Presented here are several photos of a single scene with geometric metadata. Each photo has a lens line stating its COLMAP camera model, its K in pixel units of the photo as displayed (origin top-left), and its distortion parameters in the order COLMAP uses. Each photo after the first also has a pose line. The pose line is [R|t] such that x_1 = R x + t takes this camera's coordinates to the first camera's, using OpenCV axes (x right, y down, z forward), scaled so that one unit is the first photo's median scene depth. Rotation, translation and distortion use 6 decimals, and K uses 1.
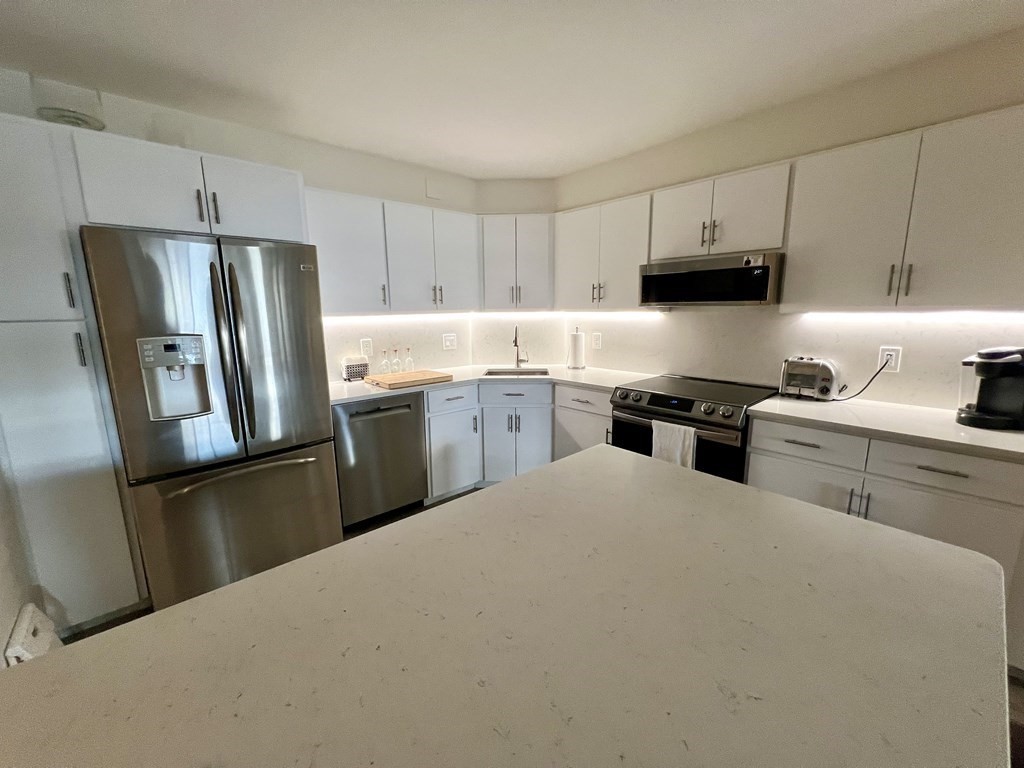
lens RADIAL K [[411.3, 0, 509.1], [0, 411.3, 382.1], [0, 0, 1]] dist [-0.001342, 0.000812]
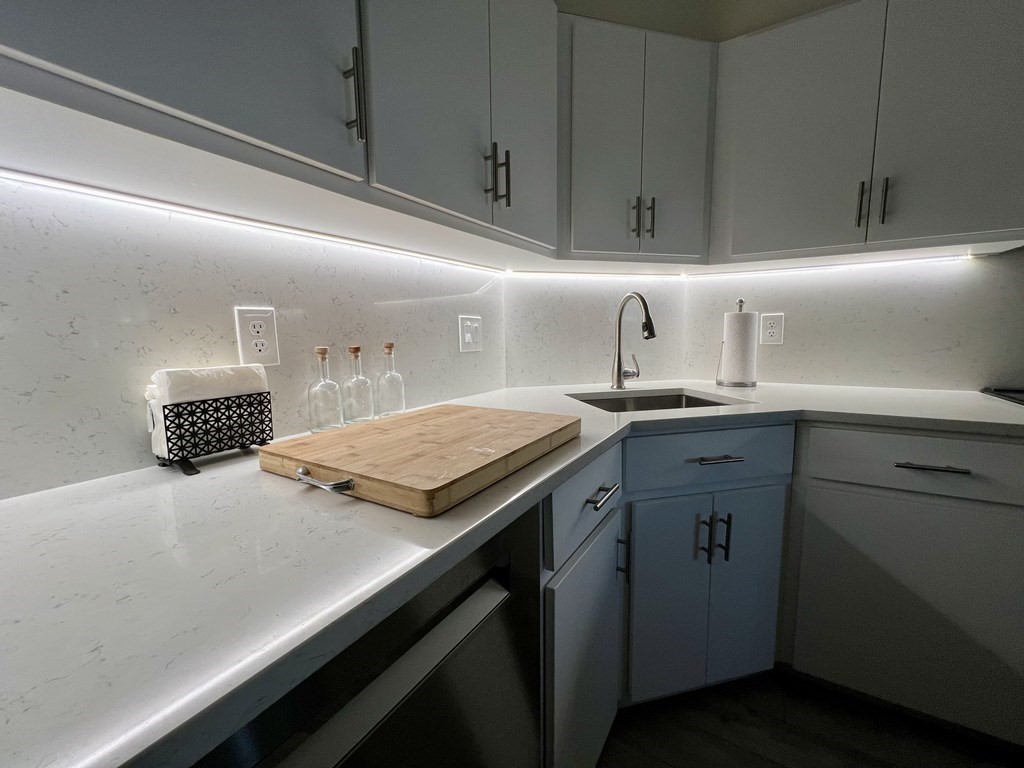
lens RADIAL K [[417.2, 0, 516.0], [0, 417.2, 380.4], [0, 0, 1]] dist [-0.002615, -0.000162]
pose [[0.953904, -0.034244, 0.298151, -0.295299], [0.053328, 0.997000, -0.056107, -0.032020], [-0.295335, 0.069420, 0.952868, 0.759581]]
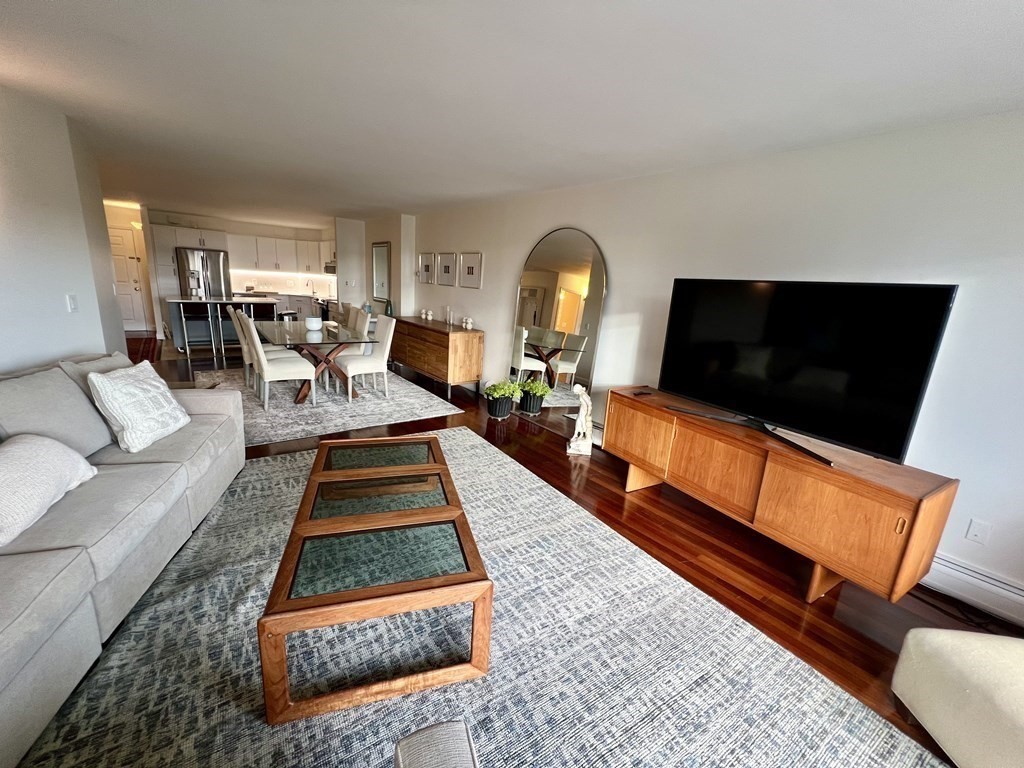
lens RADIAL K [[411.3, 0, 510.1], [0, 411.3, 381.3], [0, 0, 1]] dist [-0.001342, 0.000812]
pose [[0.995395, 0.087945, -0.038138, 1.953200], [-0.085722, 0.994718, 0.056466, 0.358884], [0.042902, -0.052937, 0.997676, -2.280461]]
